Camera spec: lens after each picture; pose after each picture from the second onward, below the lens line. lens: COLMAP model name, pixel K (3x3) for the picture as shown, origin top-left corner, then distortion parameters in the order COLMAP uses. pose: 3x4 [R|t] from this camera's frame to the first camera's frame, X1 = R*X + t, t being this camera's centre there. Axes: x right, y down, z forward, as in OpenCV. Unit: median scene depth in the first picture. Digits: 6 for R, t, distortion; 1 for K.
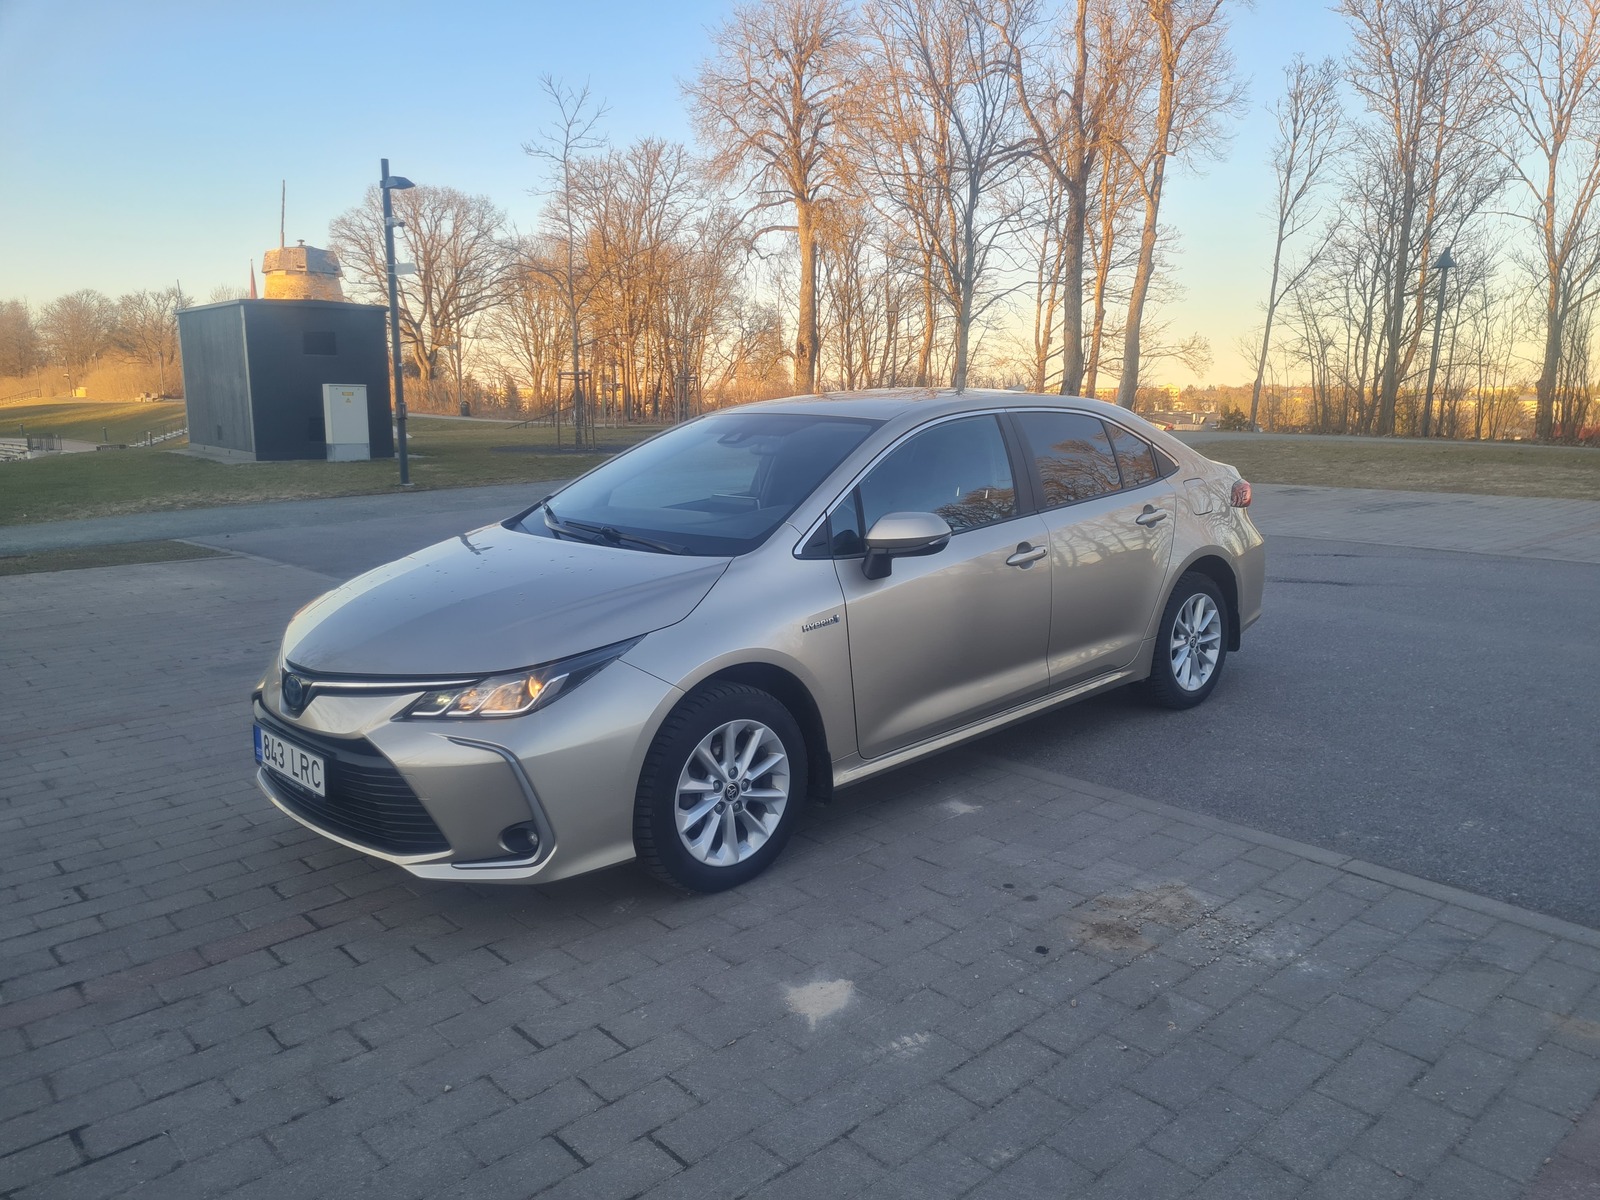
lens RADIAL K [[1200.6, 0, 810.9], [0, 1200.6, 596.7], [0, 0, 1]] dist [0.062719, -0.043822]
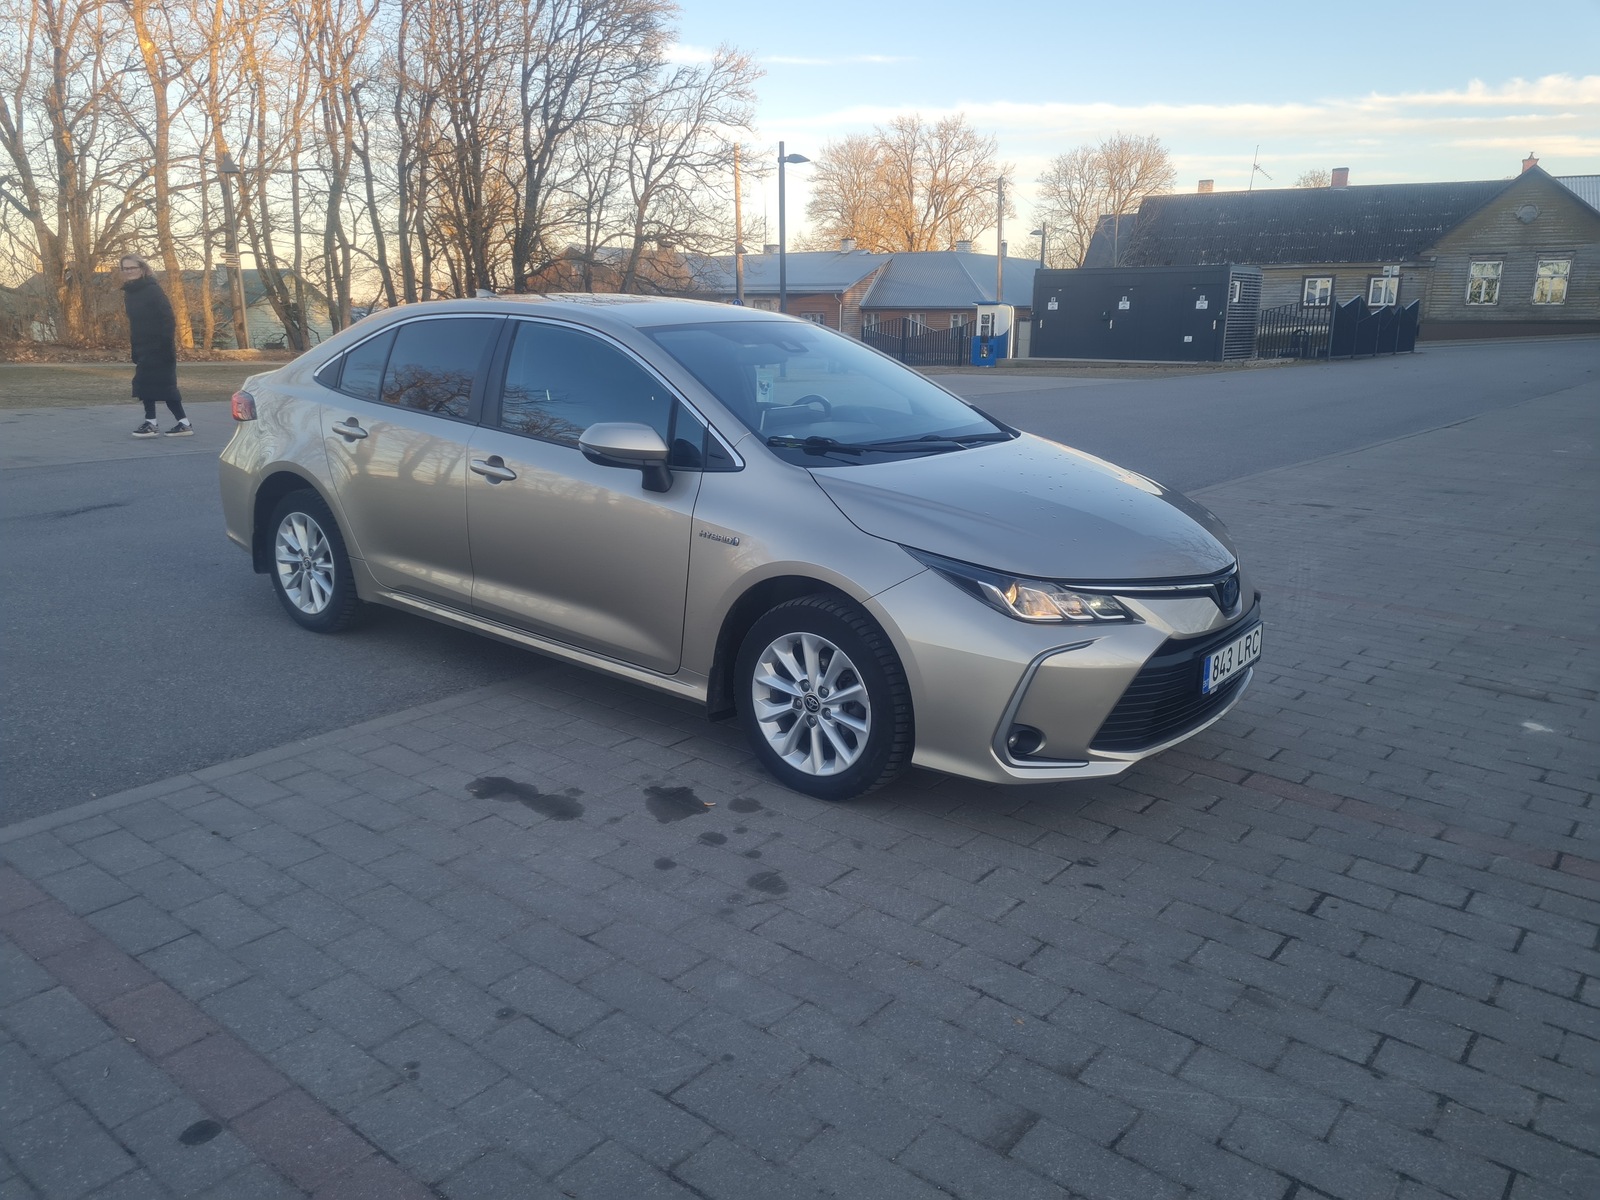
lens RADIAL K [[1200.6, 0, 795.3], [0, 1200.6, 597.6], [0, 0, 1]] dist [0.062719, -0.043822]
pose [[-0.149887, -0.232131, 0.961067, -1.411930], [0.158596, 0.953816, 0.255114, -0.249319], [-0.975900, 0.190660, -0.106150, 1.519784]]
